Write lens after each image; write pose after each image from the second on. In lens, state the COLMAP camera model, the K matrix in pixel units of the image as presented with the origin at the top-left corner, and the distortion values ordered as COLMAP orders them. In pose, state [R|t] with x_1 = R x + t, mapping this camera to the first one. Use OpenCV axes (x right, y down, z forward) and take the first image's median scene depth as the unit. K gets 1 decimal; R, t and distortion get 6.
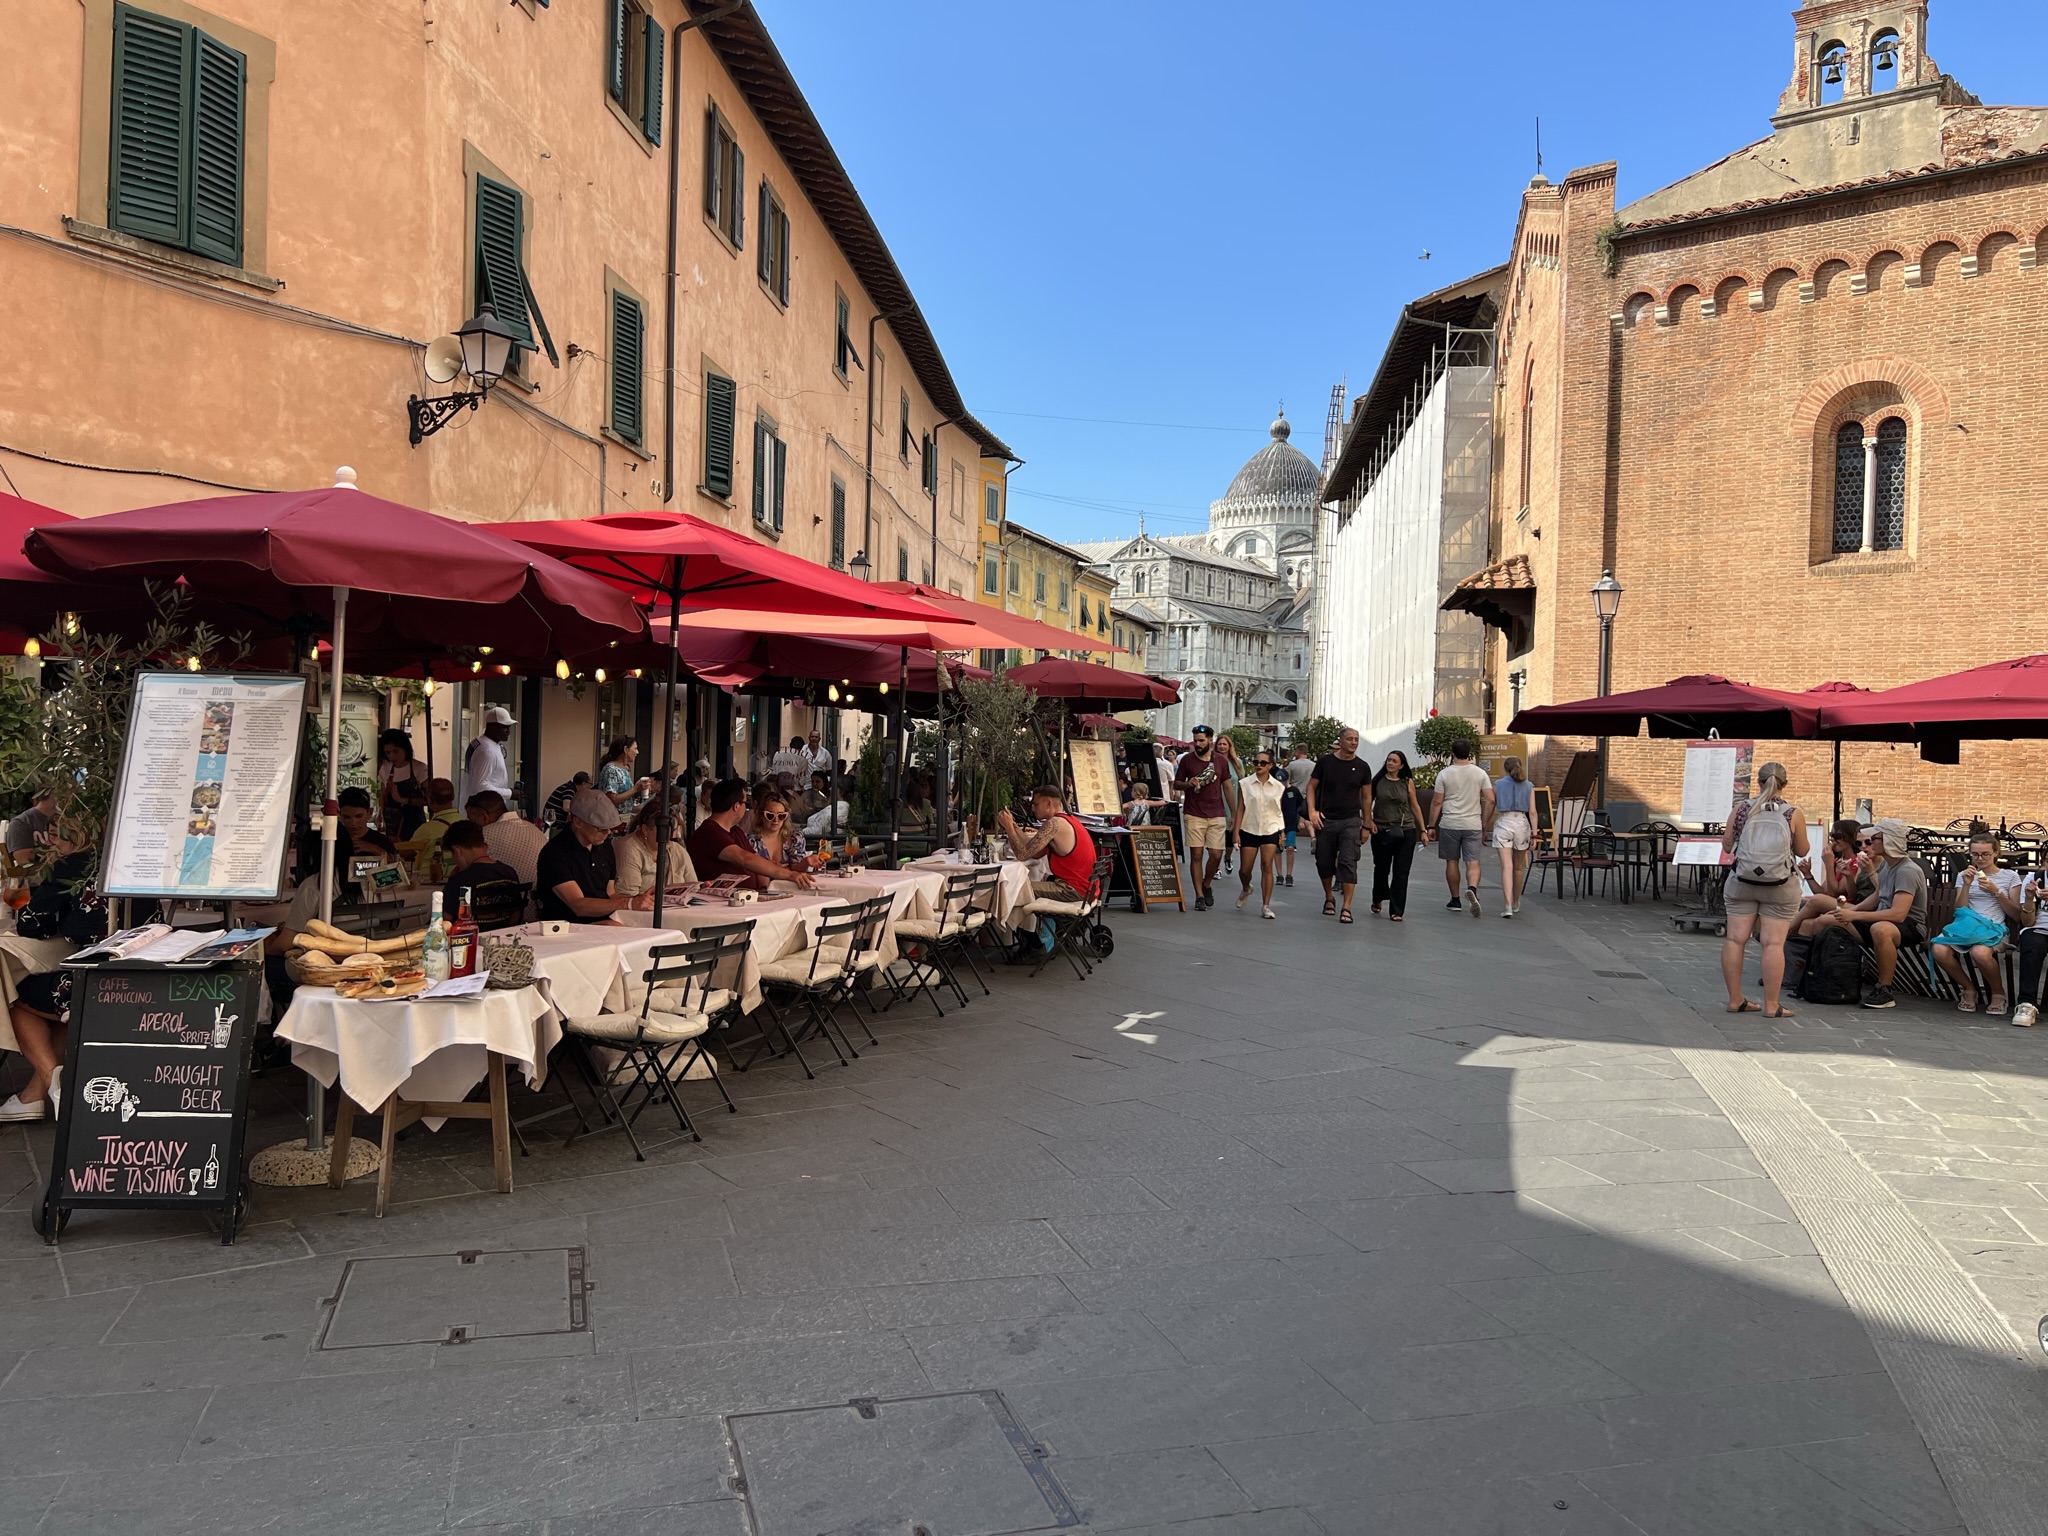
lens RADIAL K [[1552.6, 0, 1026.9], [0, 1552.6, 779.9], [0, 0, 1]] dist [0.012059, -0.007260]
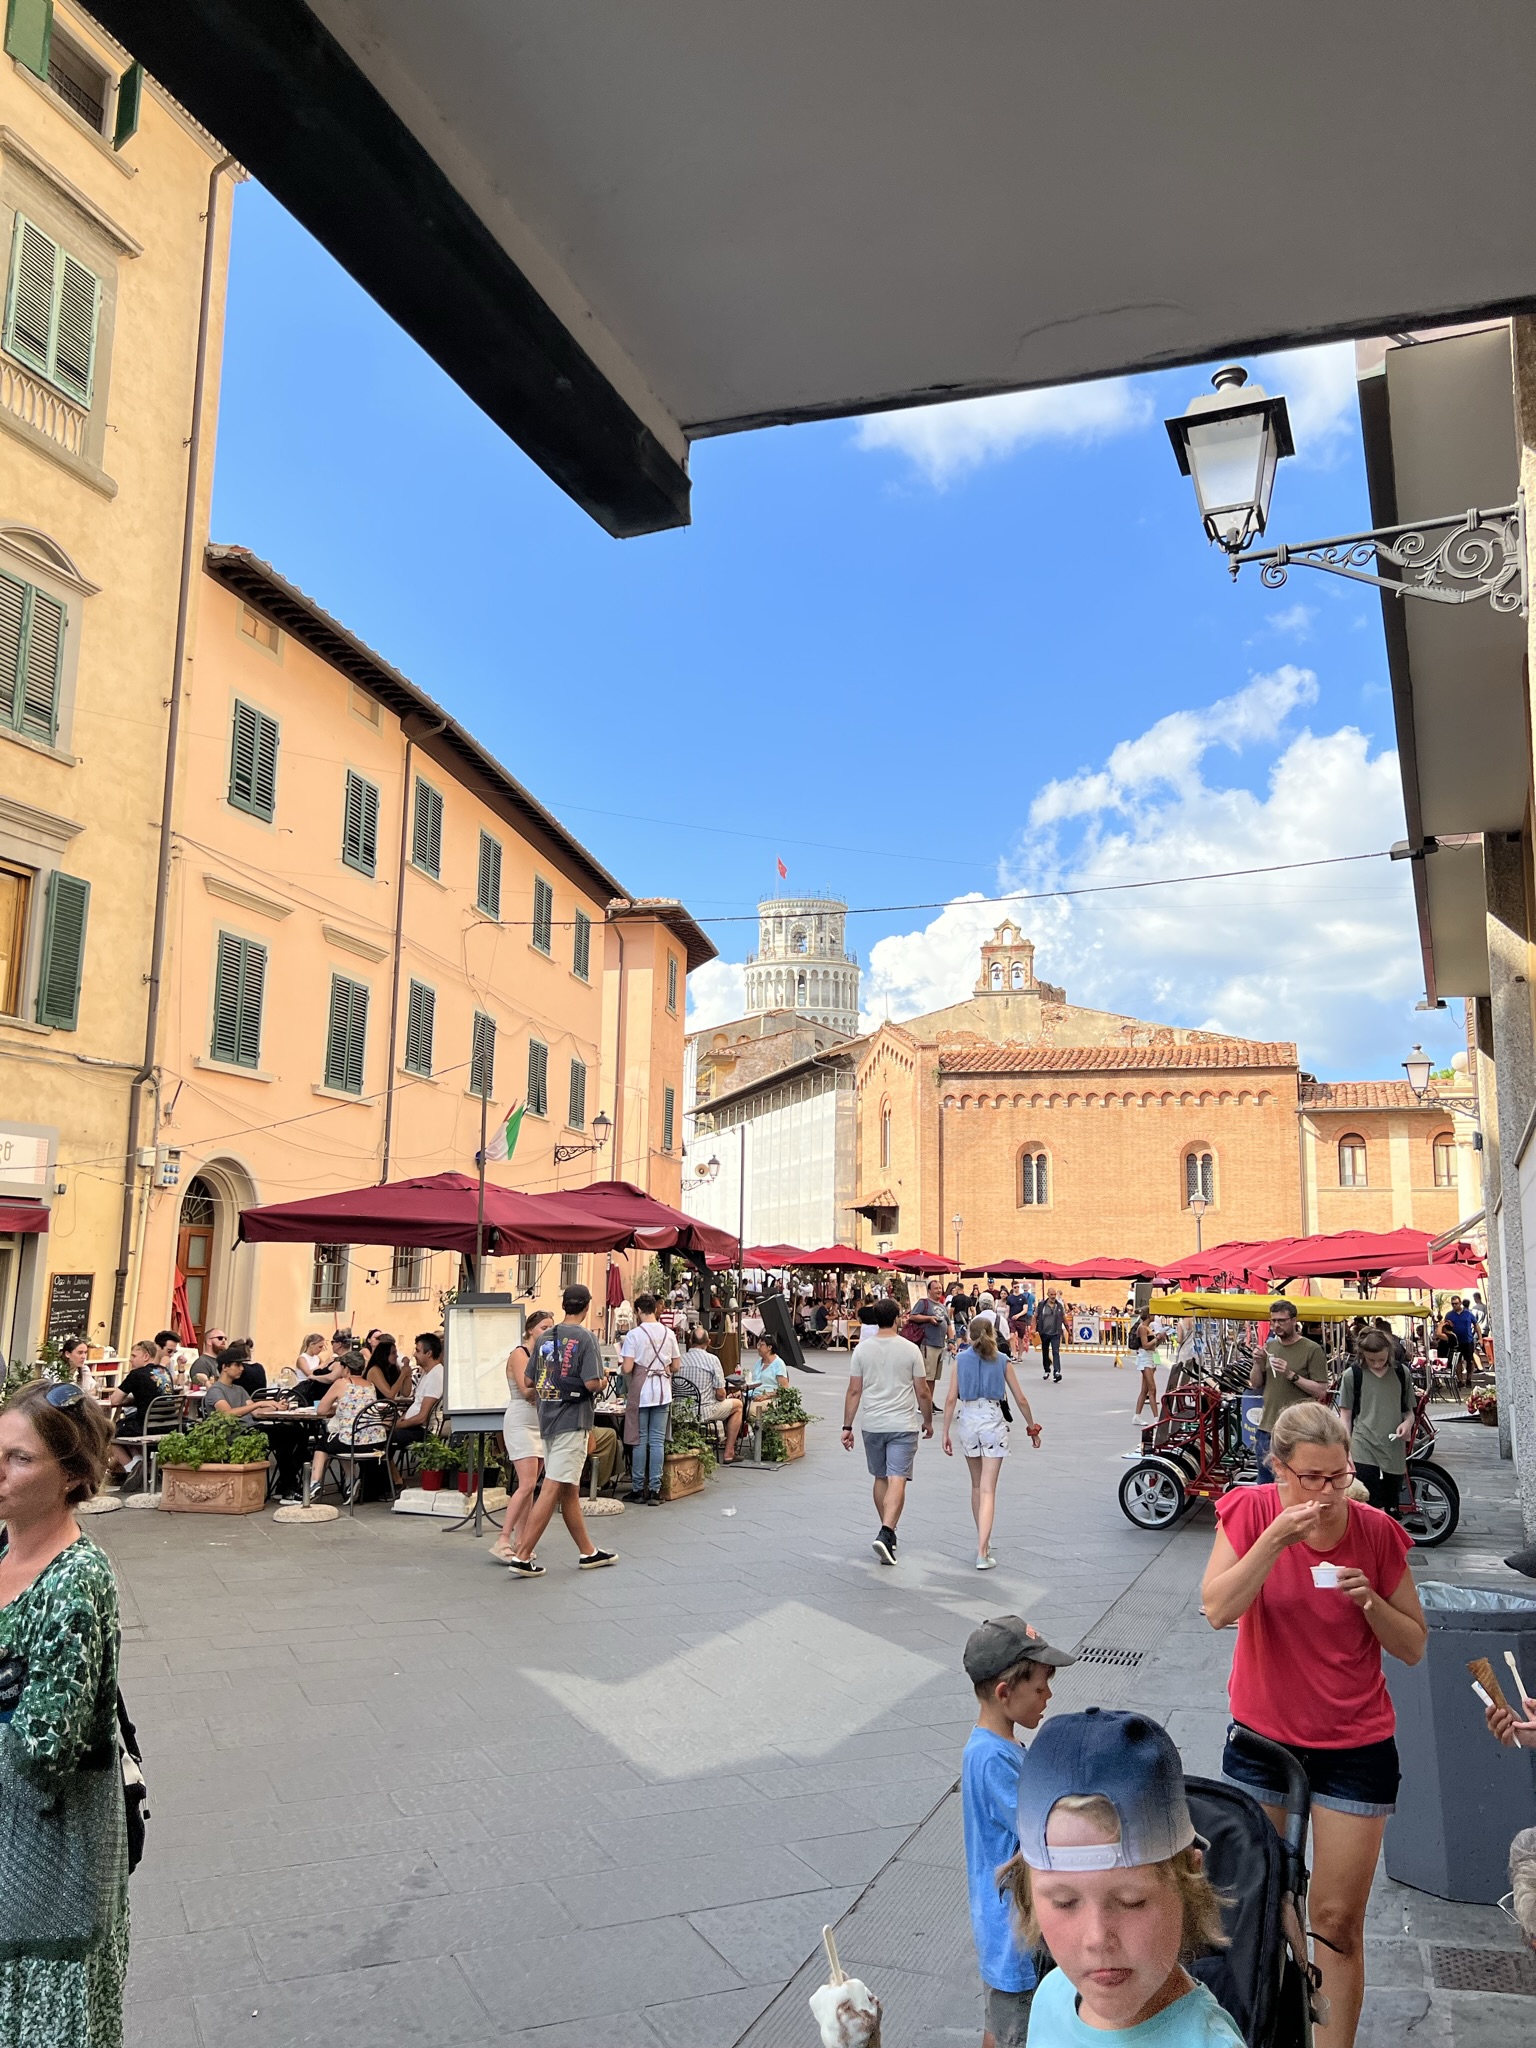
lens RADIAL K [[1552.6, 0, 770.8], [0, 1552.6, 1026.9], [0, 0, 1]] dist [0.012059, -0.007260]
pose [[0.920034, 0.049964, 0.388639, -0.871235], [0.014692, 0.986741, -0.161638, -0.022157], [-0.391562, 0.154422, 0.907101, -1.203768]]
